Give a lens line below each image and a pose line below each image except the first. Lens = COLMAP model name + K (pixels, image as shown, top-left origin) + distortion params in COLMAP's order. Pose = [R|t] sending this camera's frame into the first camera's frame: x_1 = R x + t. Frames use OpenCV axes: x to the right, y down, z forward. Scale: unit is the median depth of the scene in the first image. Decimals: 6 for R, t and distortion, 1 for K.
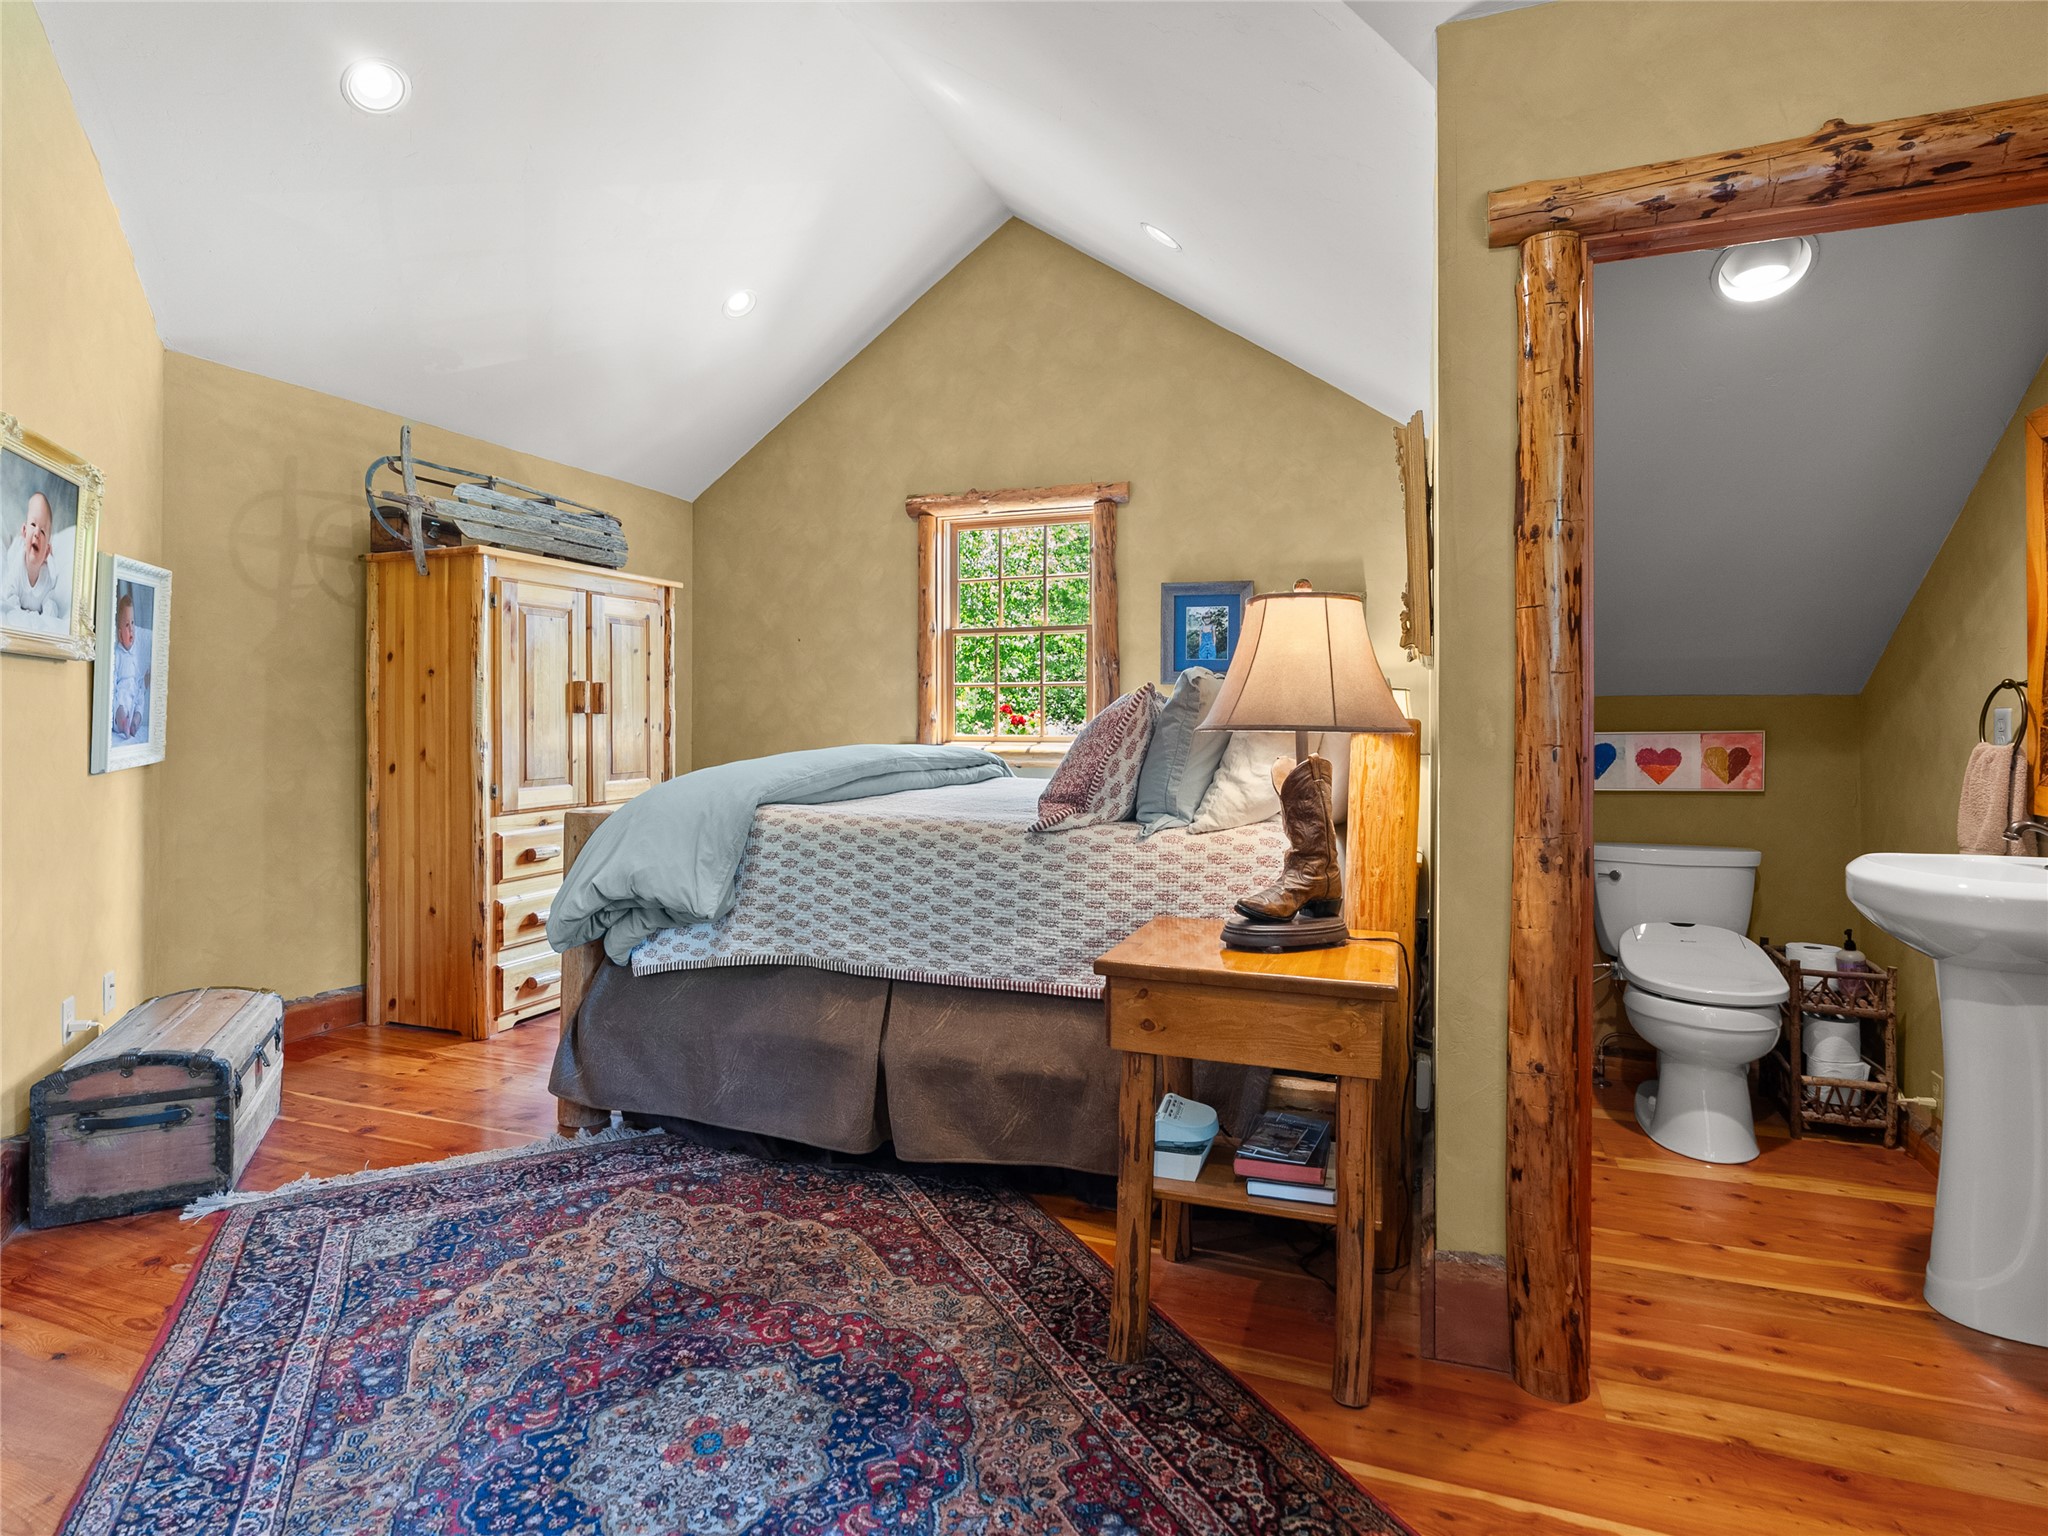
lens RADIAL K [[1067.5, 0, 1022.9], [0, 1067.5, 750.0], [0, 0, 1]] dist [-0.013769, 0.005290]
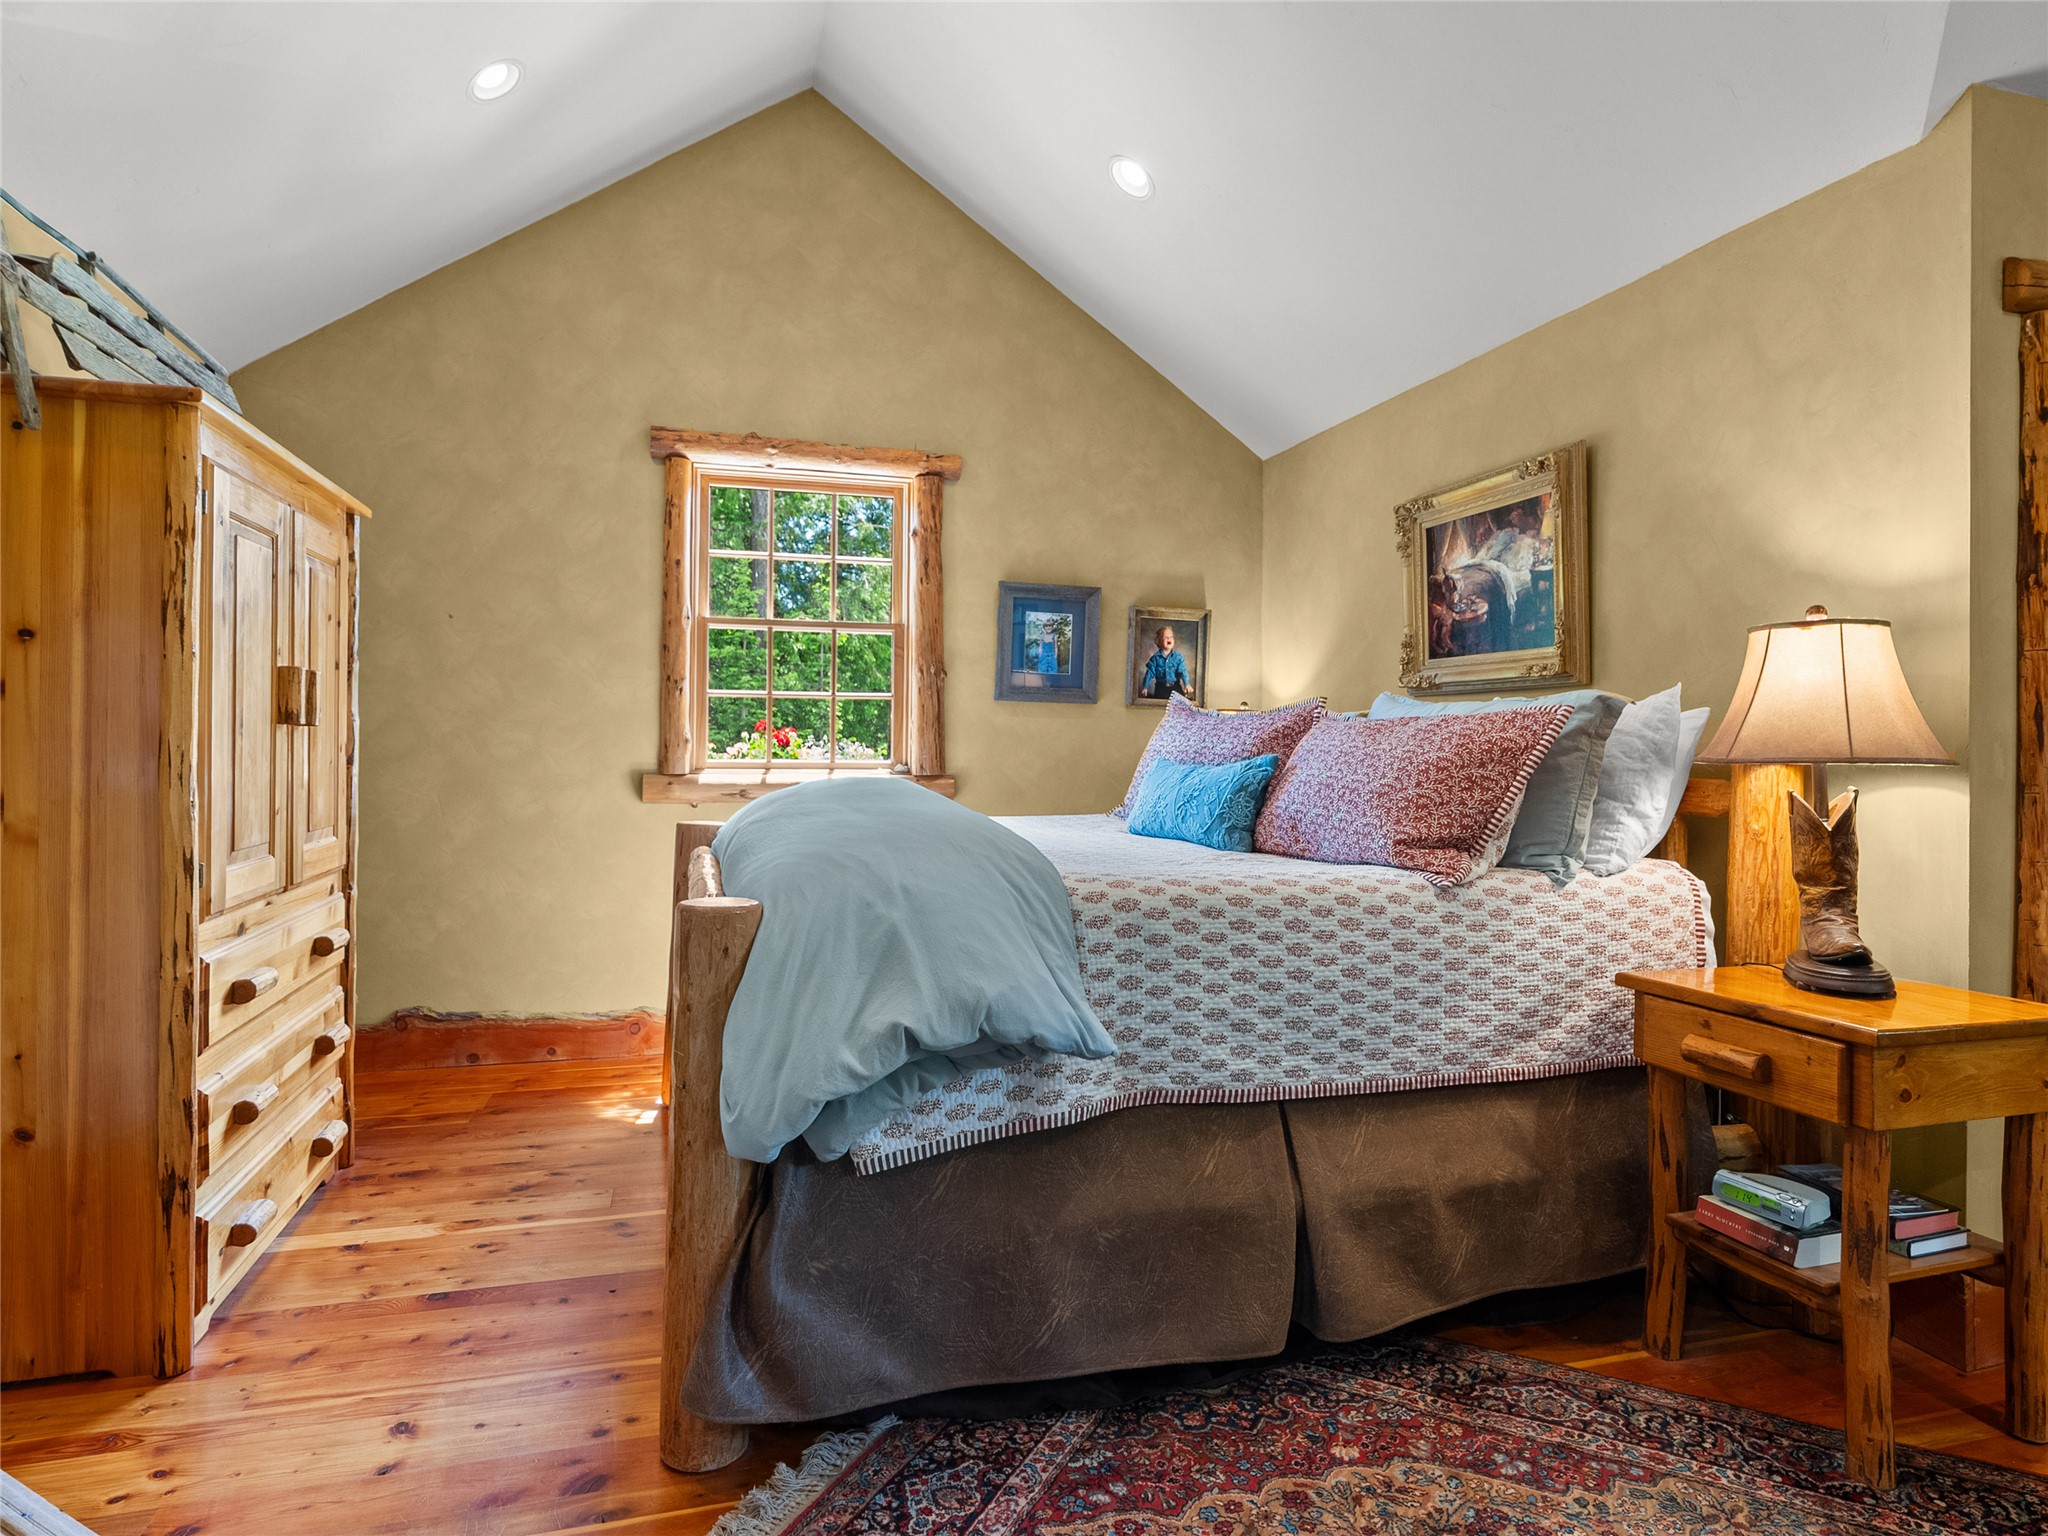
lens RADIAL K [[1144.2, 0, 1017.0], [0, 1144.2, 764.5], [0, 0, 1]] dist [-0.015108, 0.009077]
pose [[0.804185, -0.004425, 0.594362, -0.729028], [0.007203, 0.999971, -0.002301, -0.014864], [-0.594335, 0.006131, 0.804194, 0.473602]]
